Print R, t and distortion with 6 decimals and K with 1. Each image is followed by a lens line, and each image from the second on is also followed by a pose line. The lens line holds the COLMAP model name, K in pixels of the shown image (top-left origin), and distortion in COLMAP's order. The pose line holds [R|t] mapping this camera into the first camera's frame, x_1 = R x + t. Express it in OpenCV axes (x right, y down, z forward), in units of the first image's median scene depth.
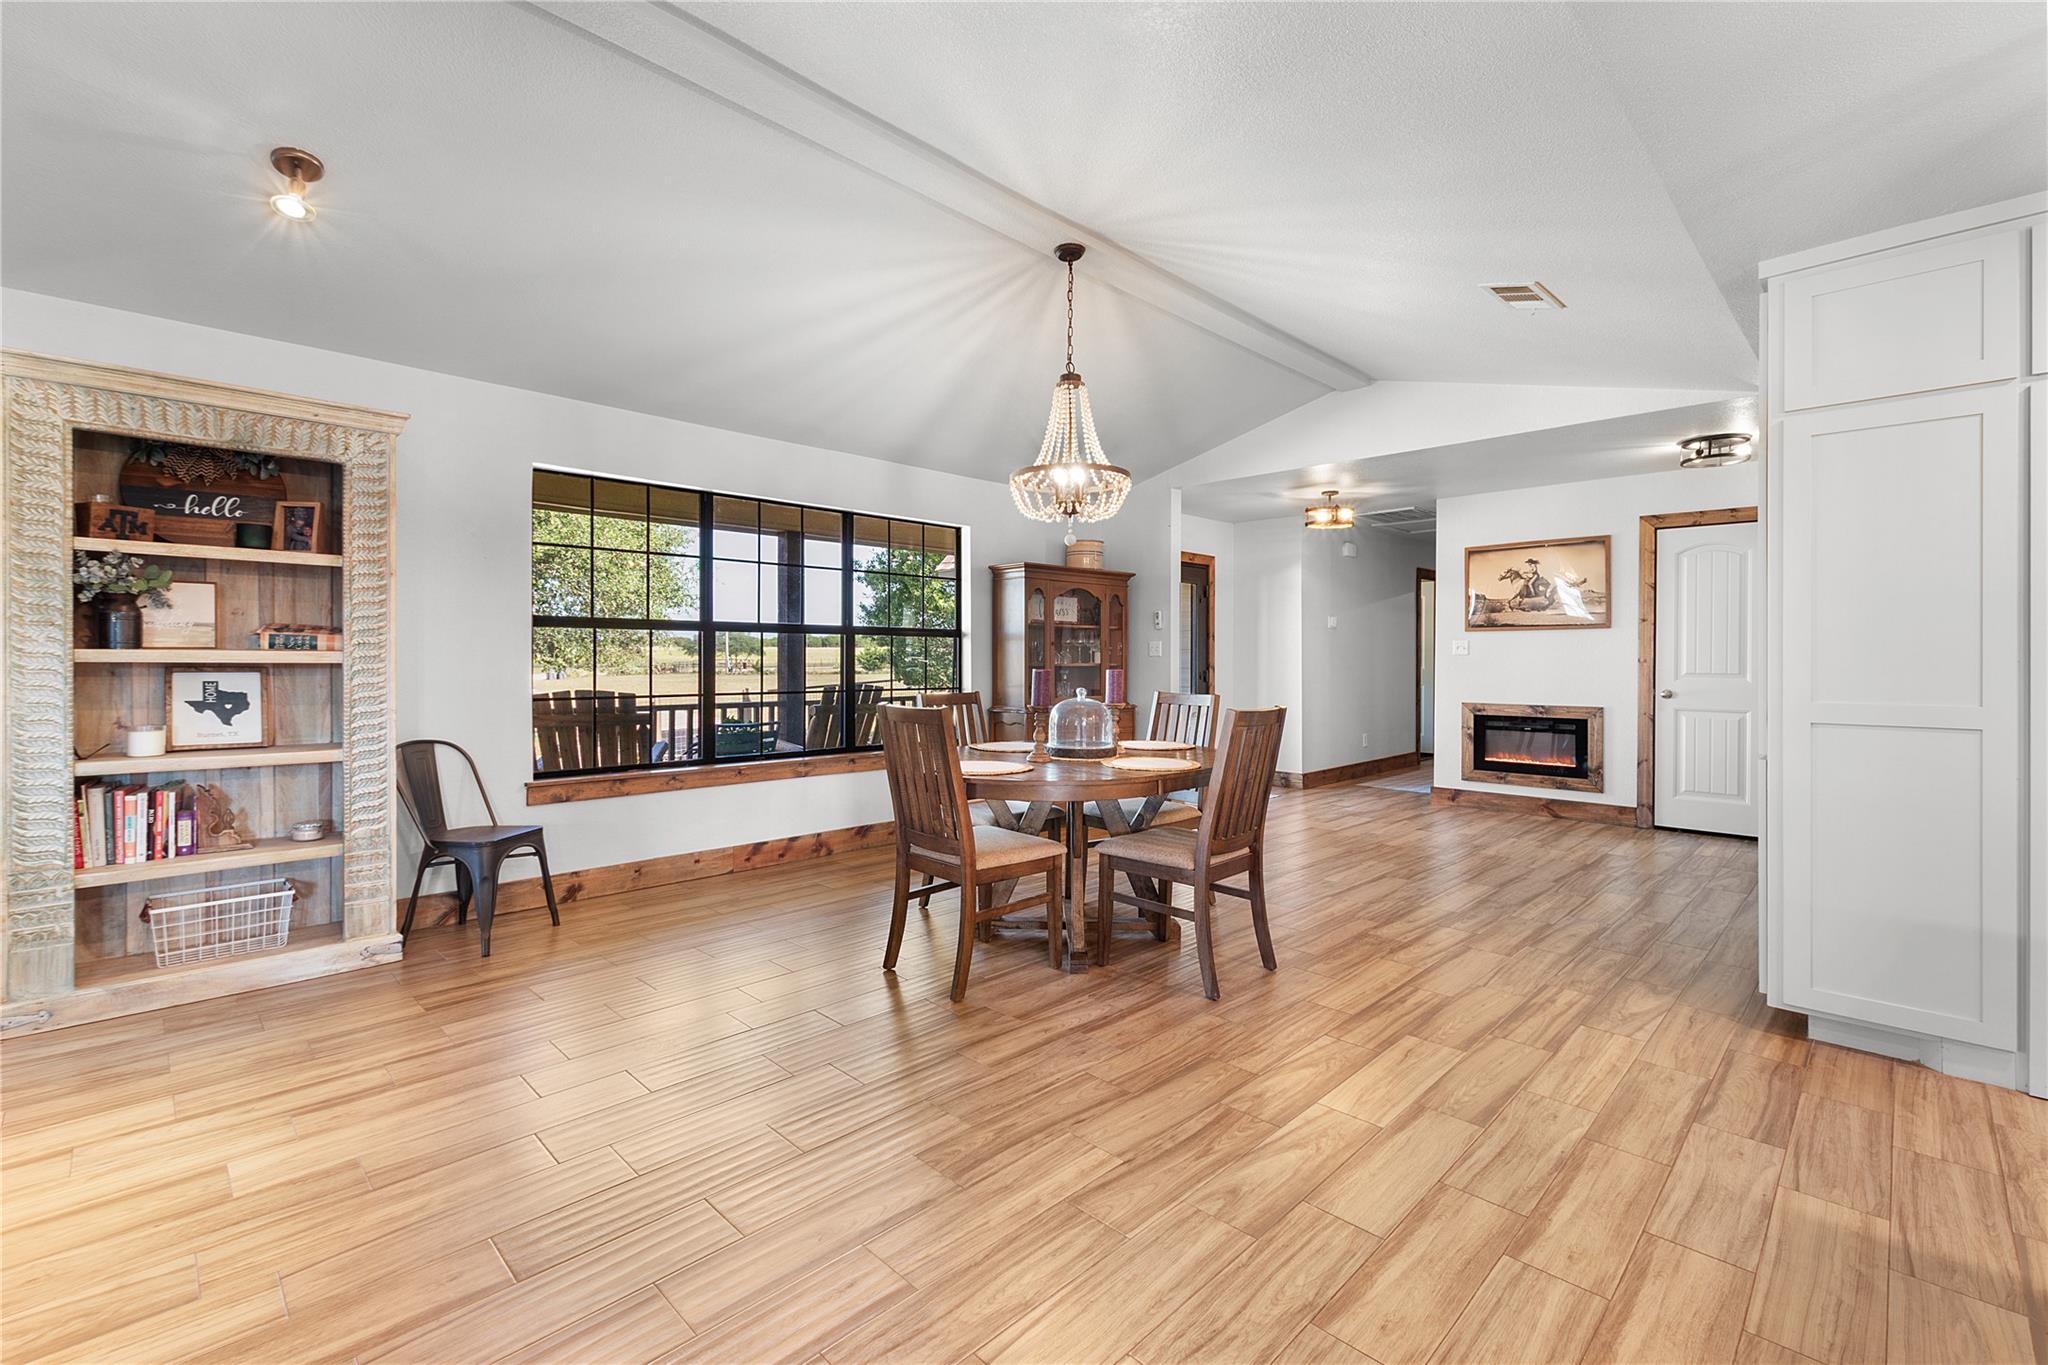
lens RADIAL K [[873.7, 0, 991.1], [0, 873.7, 657.7], [0, 0, 1]] dist [-0.000640, -0.000051]
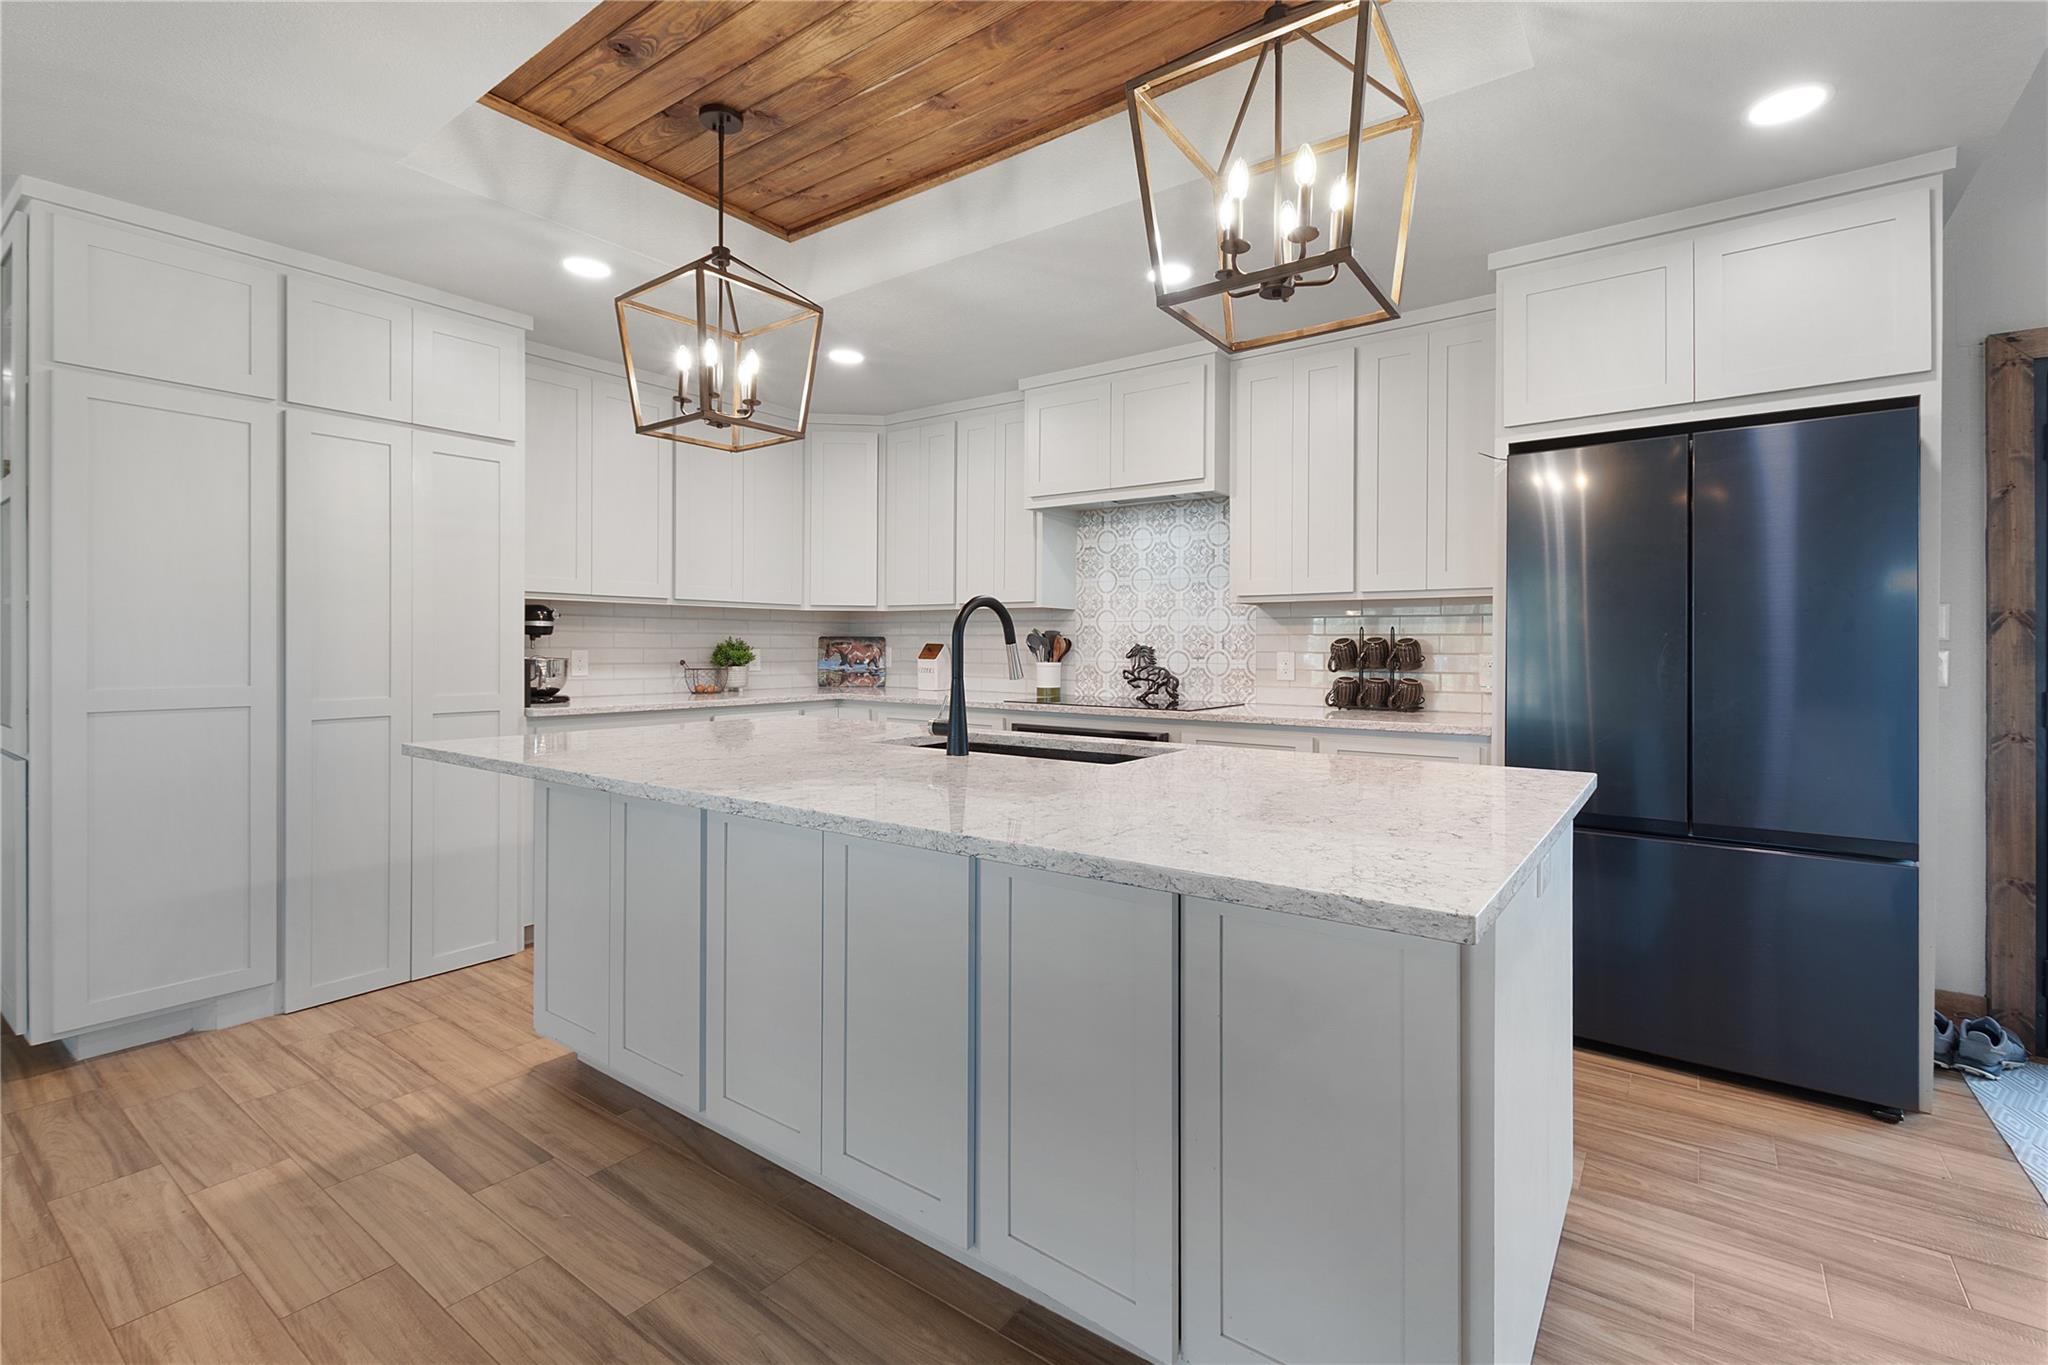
lens RADIAL K [[929.7, 0, 1030.6], [0, 929.7, 648.8], [0, 0, 1]] dist [0.000517, 0.000034]
pose [[-0.169095, -0.006368, 0.985579, -0.192209], [-0.004066, 0.999975, 0.005764, -0.002048], [-0.985591, -0.003033, -0.169117, 0.201596]]
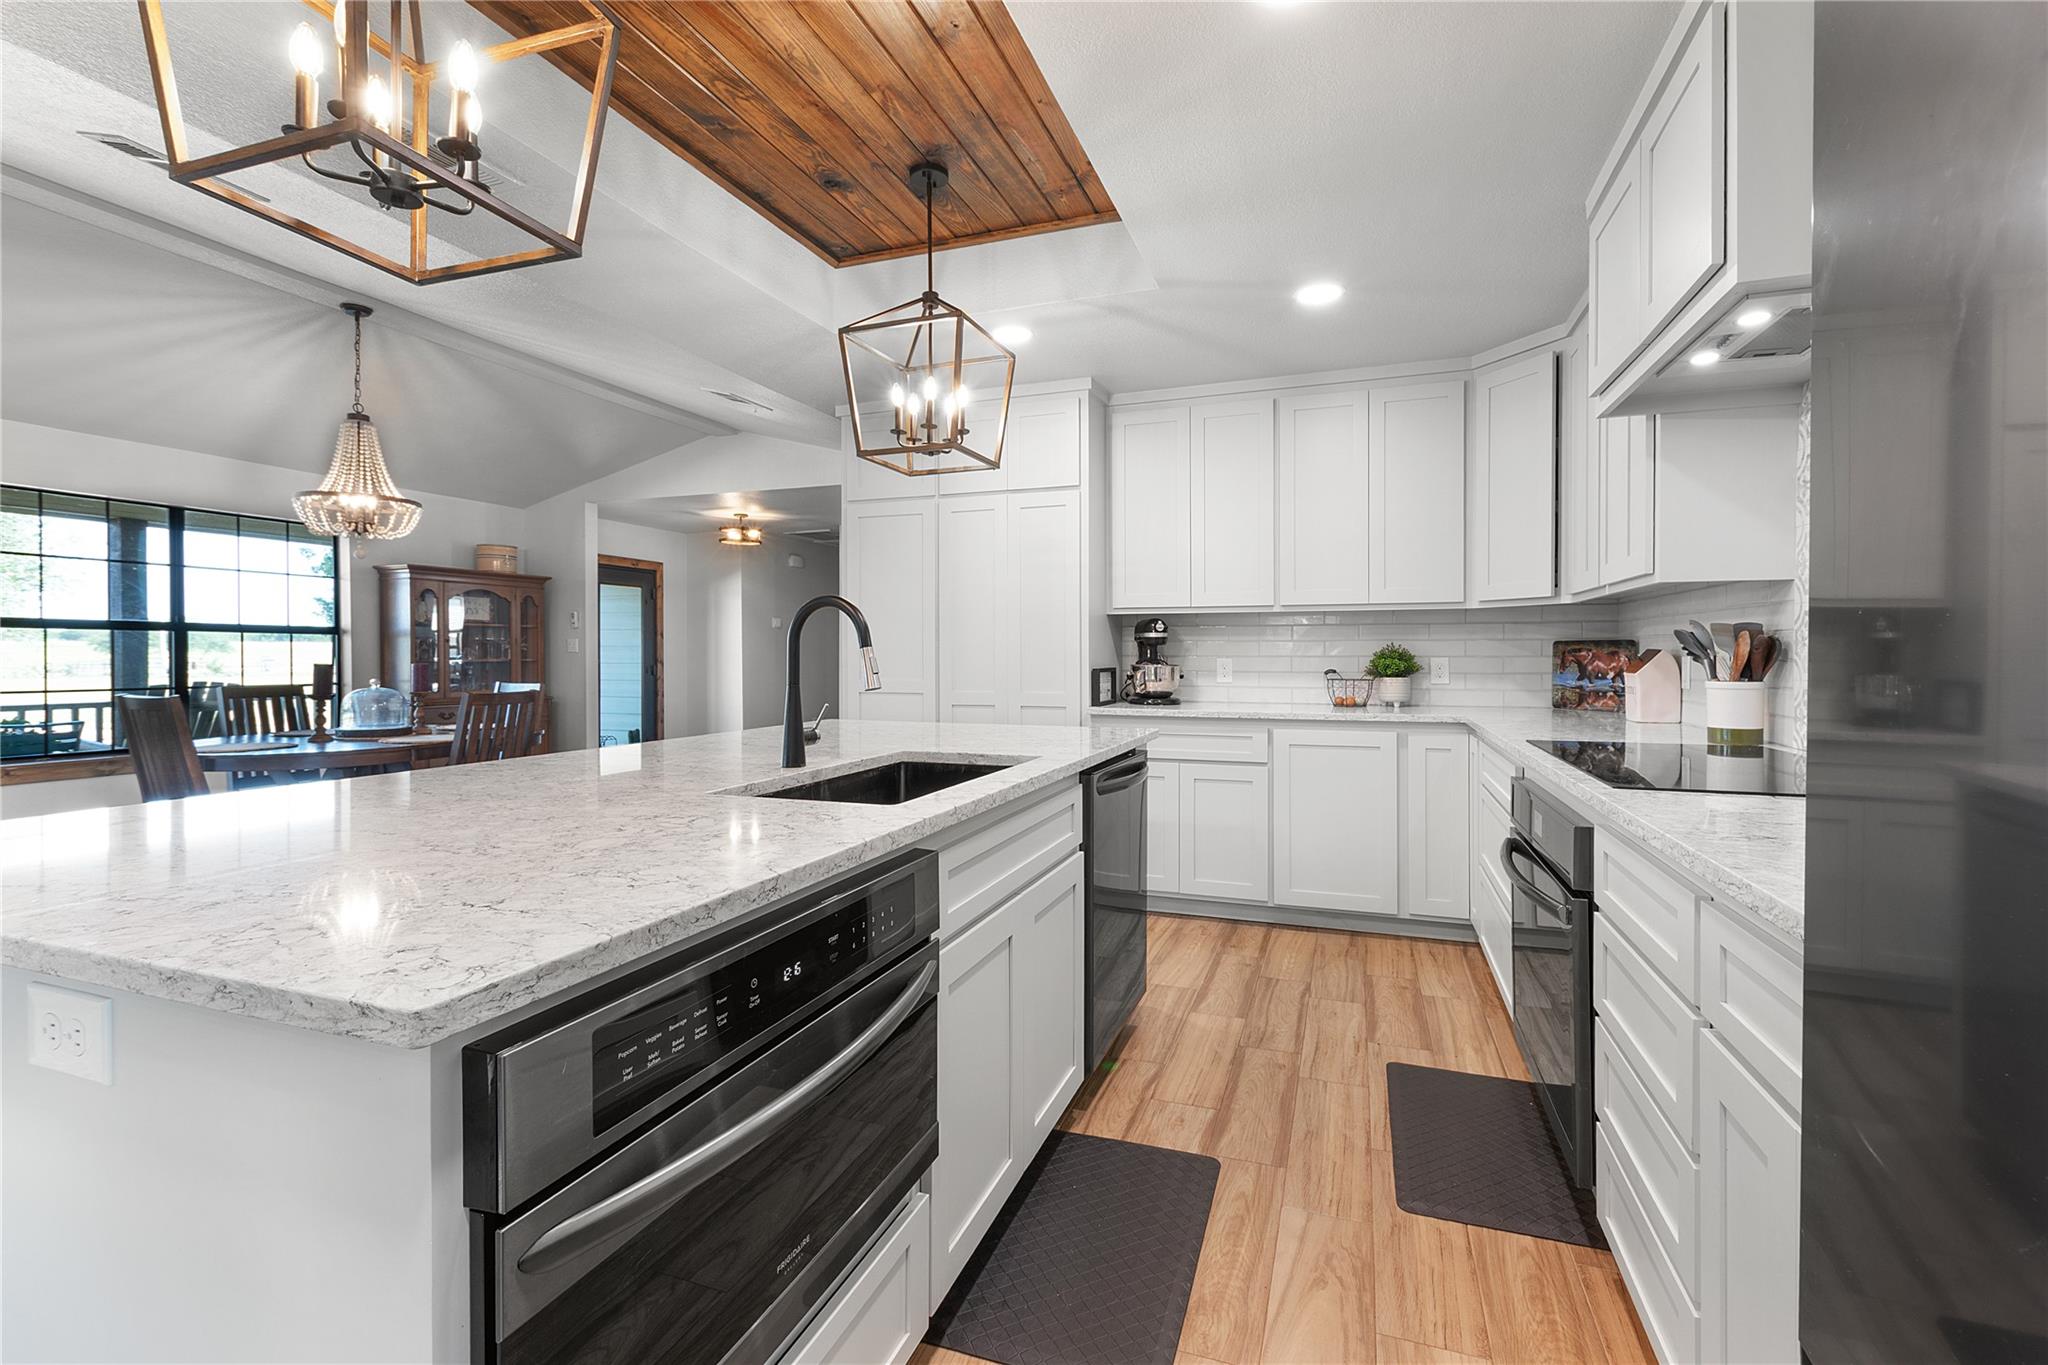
lens RADIAL K [[890.4, 0, 1031.9], [0, 890.4, 668.7], [0, 0, 1]] dist [0.001614, 0.000424]
pose [[0.895575, -0.009963, 0.444800, 0.458540], [0.002704, 0.999853, 0.016951, 0.002640], [-0.444903, -0.013978, 0.895469, -0.610773]]
